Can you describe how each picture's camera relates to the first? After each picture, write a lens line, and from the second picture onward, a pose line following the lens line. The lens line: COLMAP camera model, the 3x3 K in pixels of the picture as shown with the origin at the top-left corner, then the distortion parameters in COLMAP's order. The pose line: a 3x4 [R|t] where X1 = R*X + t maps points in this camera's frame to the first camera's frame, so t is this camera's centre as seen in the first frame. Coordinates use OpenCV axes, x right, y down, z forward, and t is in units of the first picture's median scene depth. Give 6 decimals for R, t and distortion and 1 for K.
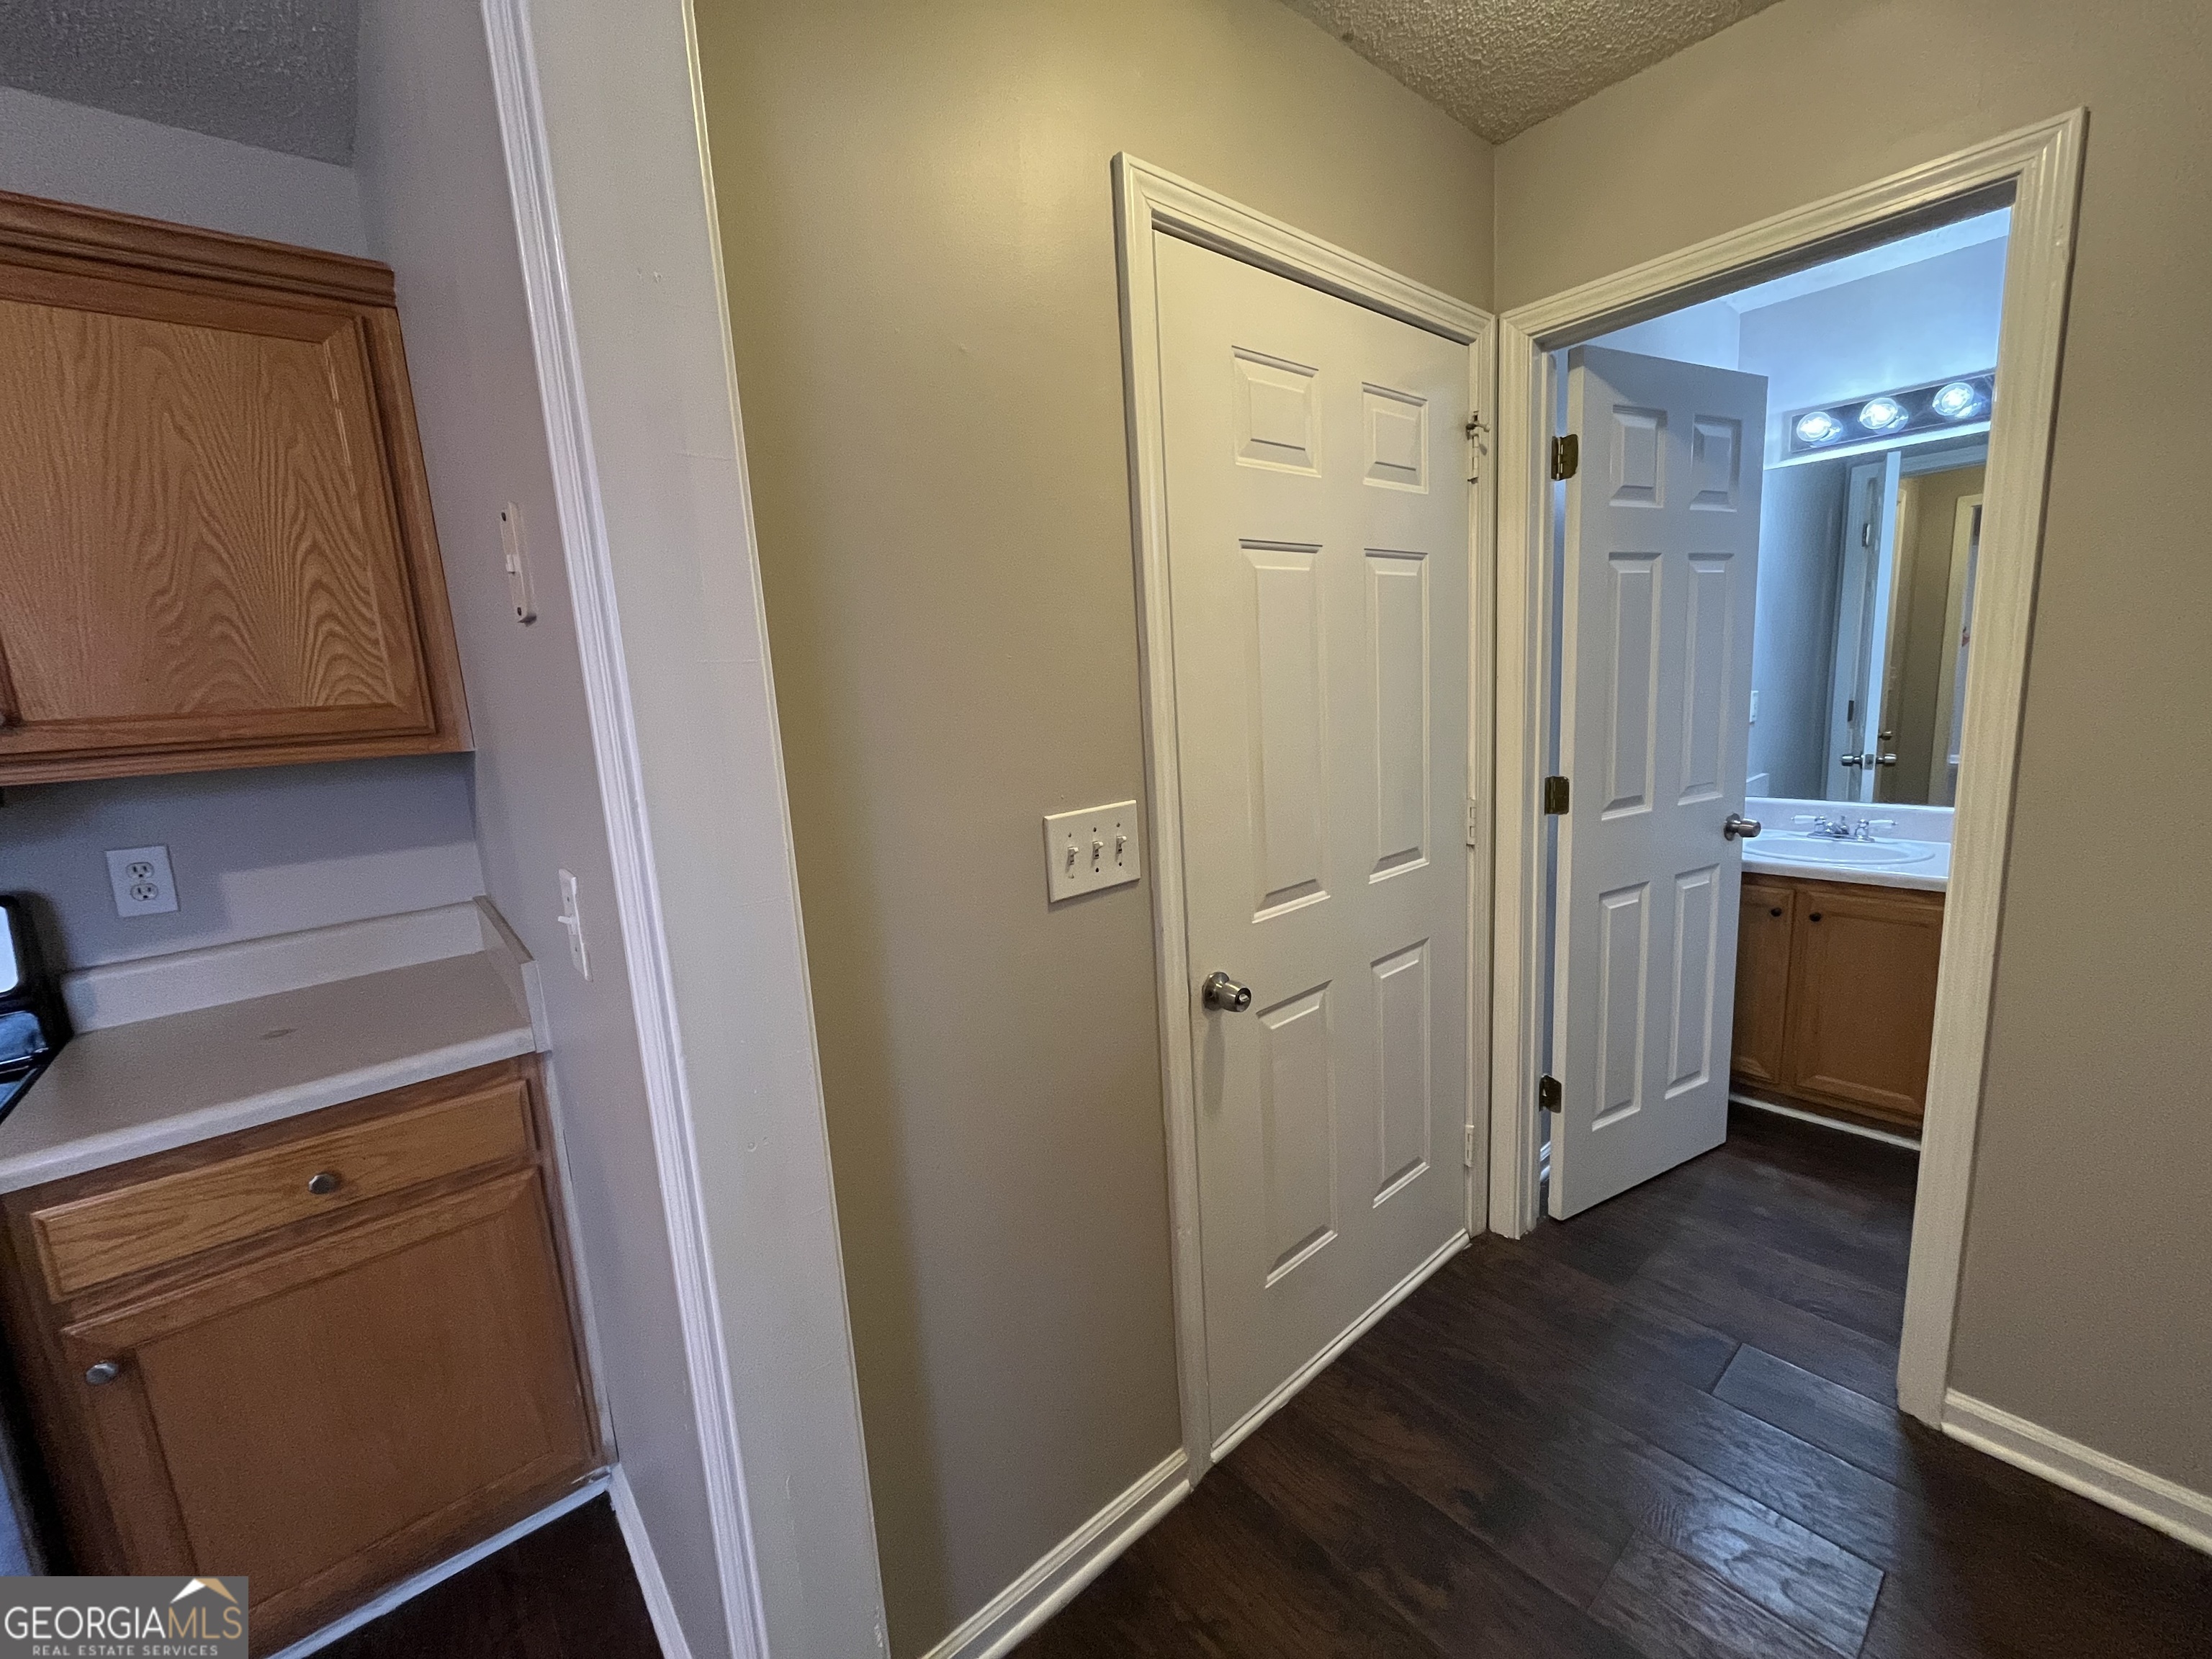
lens RADIAL K [[893.3, 0, 1101.5], [0, 893.3, 832.3], [0, 0, 1]] dist [-0.002917, -0.000052]
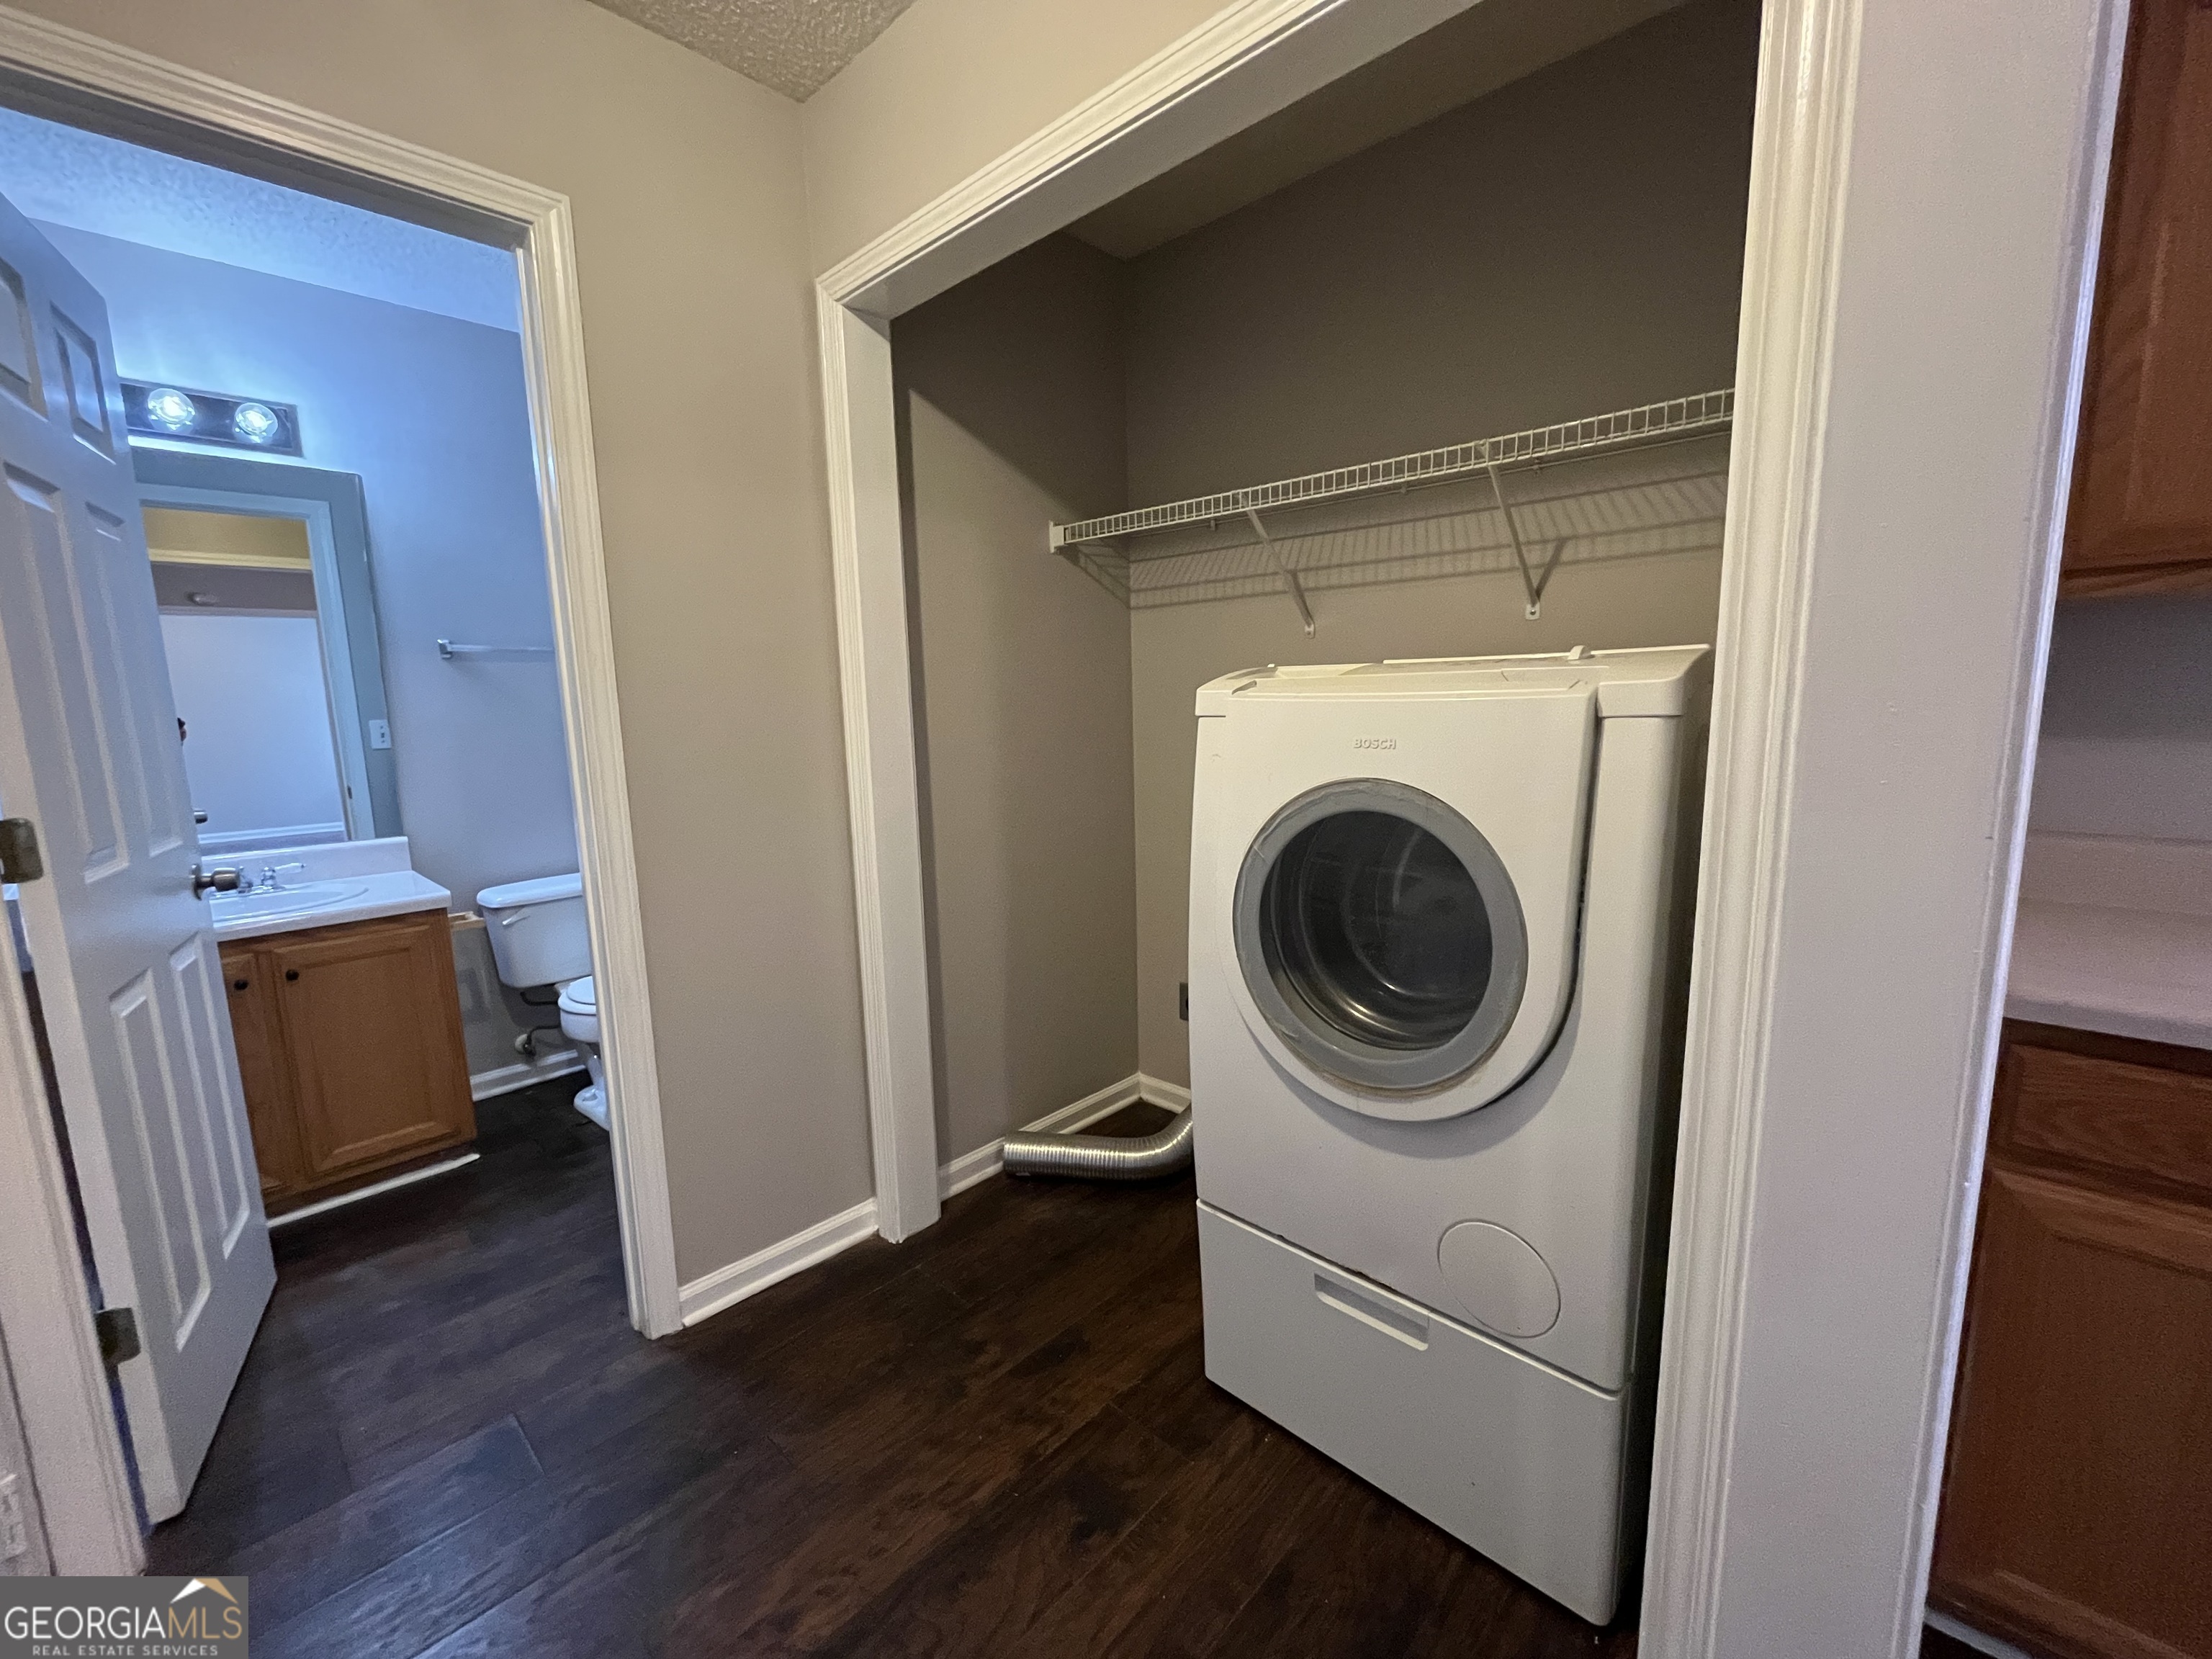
lens RADIAL K [[893.3, 0, 1101.6], [0, 893.3, 832.6], [0, 0, 1]] dist [-0.002917, -0.000052]
pose [[-0.109171, -0.086754, 0.990230, -0.142619], [0.194293, 0.975107, 0.106849, 0.022782], [-0.974850, 0.204060, -0.089597, 0.319352]]
